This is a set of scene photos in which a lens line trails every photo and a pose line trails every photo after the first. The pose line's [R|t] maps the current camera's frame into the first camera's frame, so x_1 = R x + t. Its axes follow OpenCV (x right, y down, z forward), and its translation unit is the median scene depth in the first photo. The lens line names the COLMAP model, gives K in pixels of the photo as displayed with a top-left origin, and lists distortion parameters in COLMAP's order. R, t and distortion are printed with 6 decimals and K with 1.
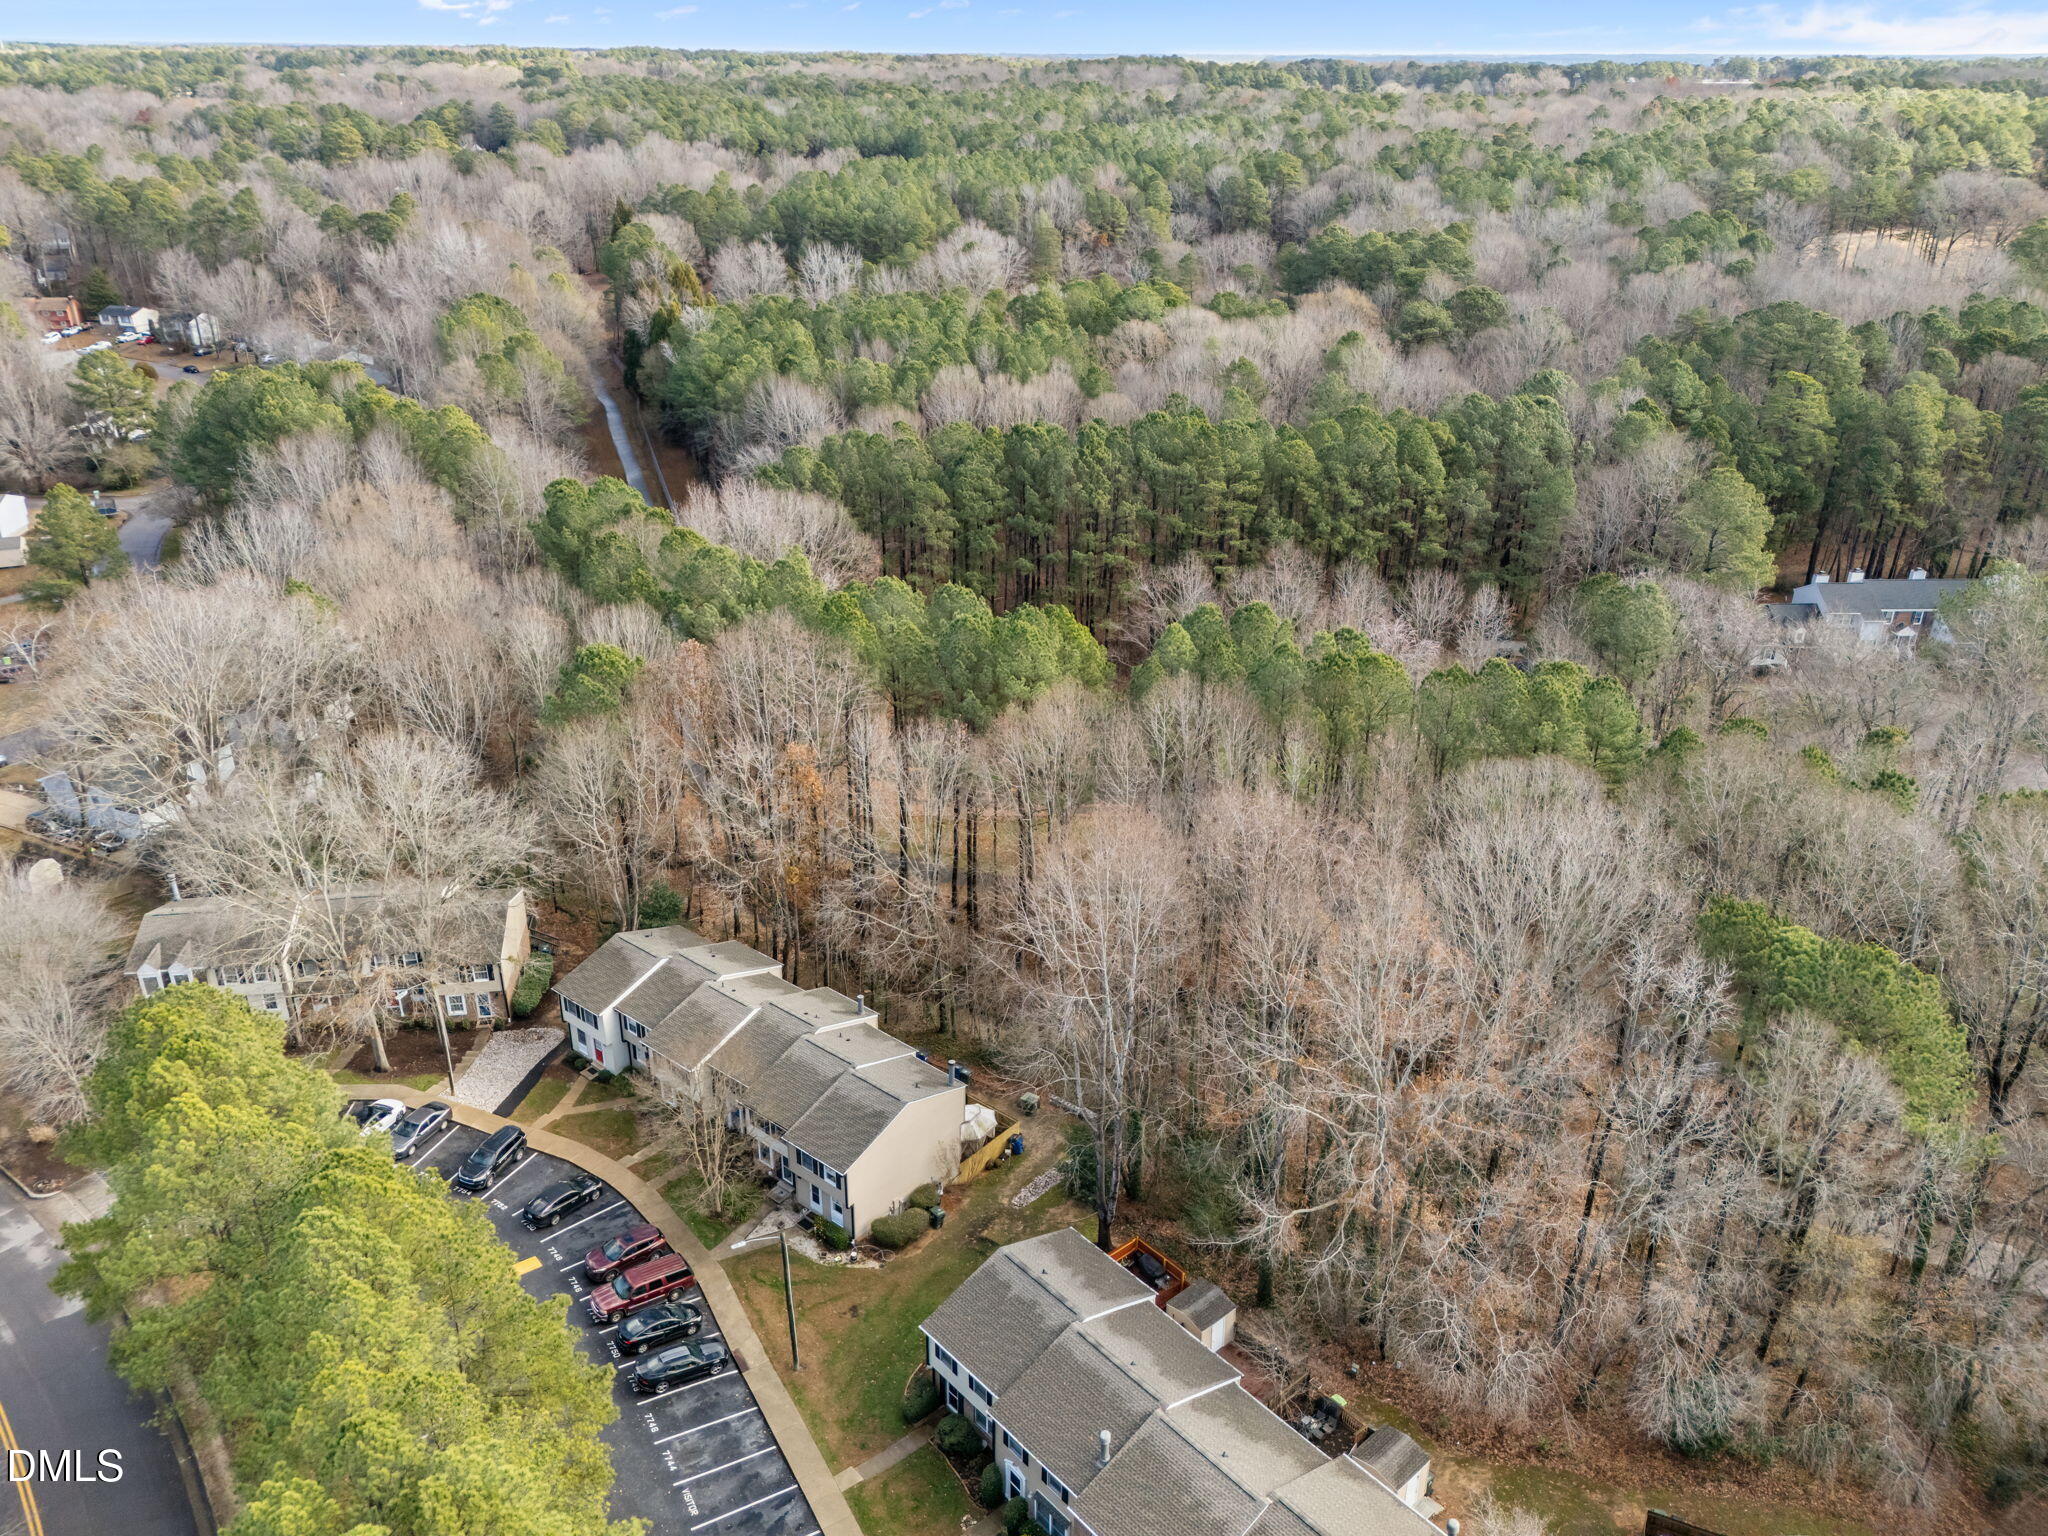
lens RADIAL K [[1515.8, 0, 1042.6], [0, 1515.8, 775.5], [0, 0, 1]] dist [0.061329, -0.043474]
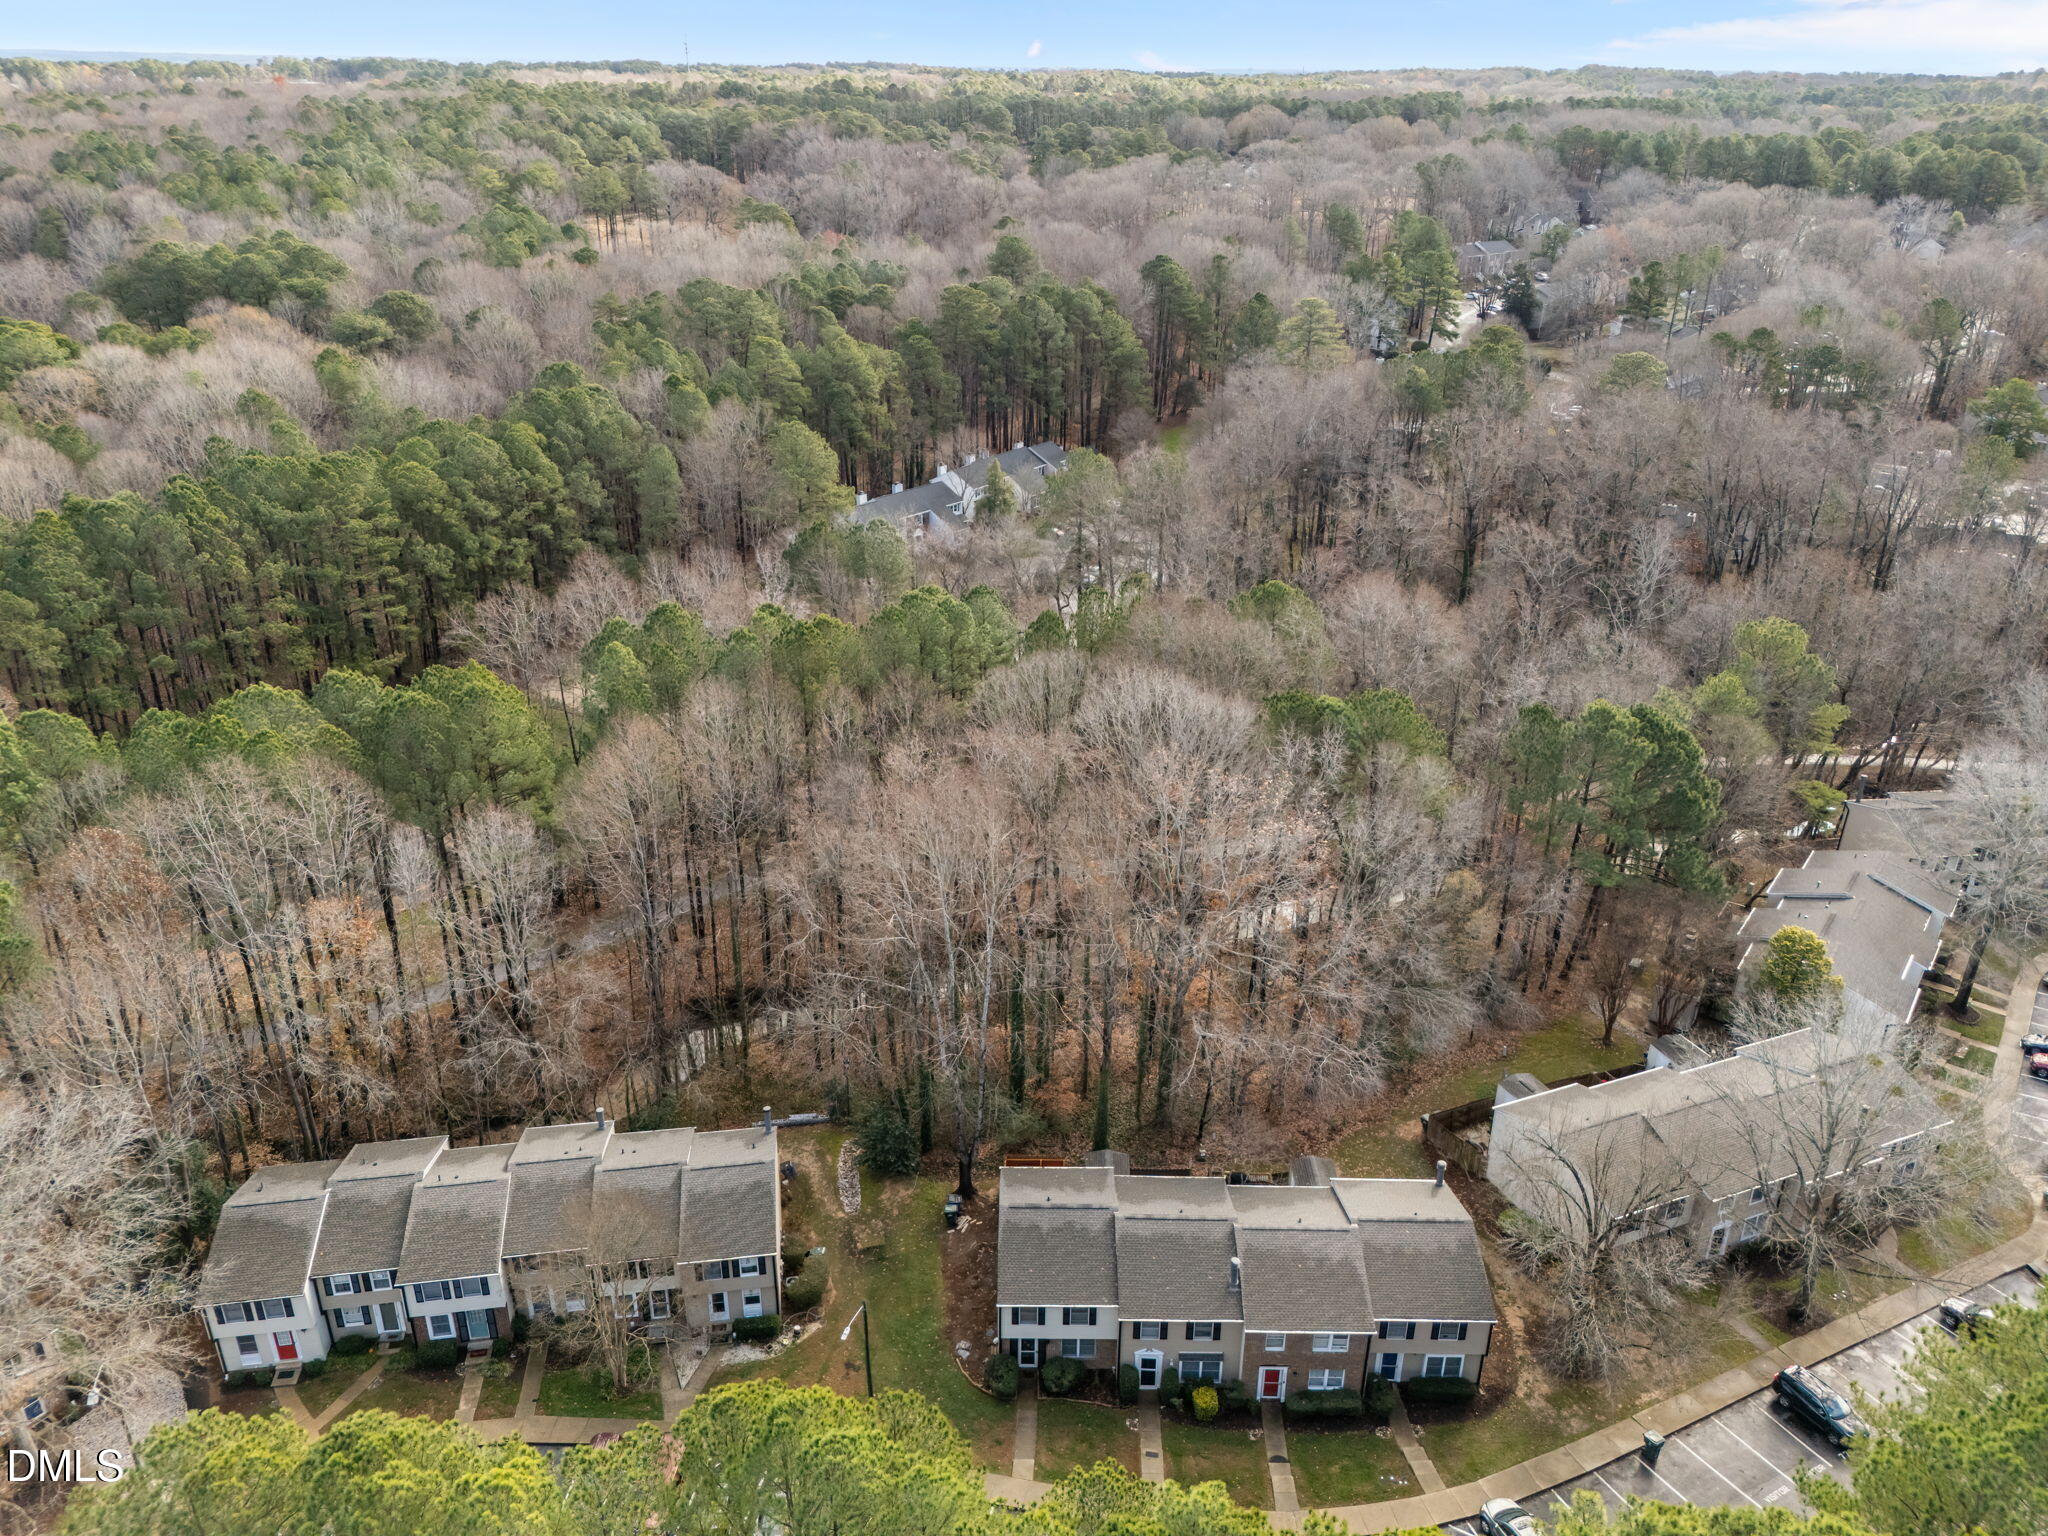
lens RADIAL K [[1515.8, 0, 1028.6], [0, 1515.8, 773.3], [0, 0, 1]] dist [0.061329, -0.043474]
pose [[0.662840, -0.315392, 0.679096, -0.477589], [0.315891, 0.940084, 0.128273, -0.071094], [-0.678864, 0.129496, 0.722755, 0.150720]]
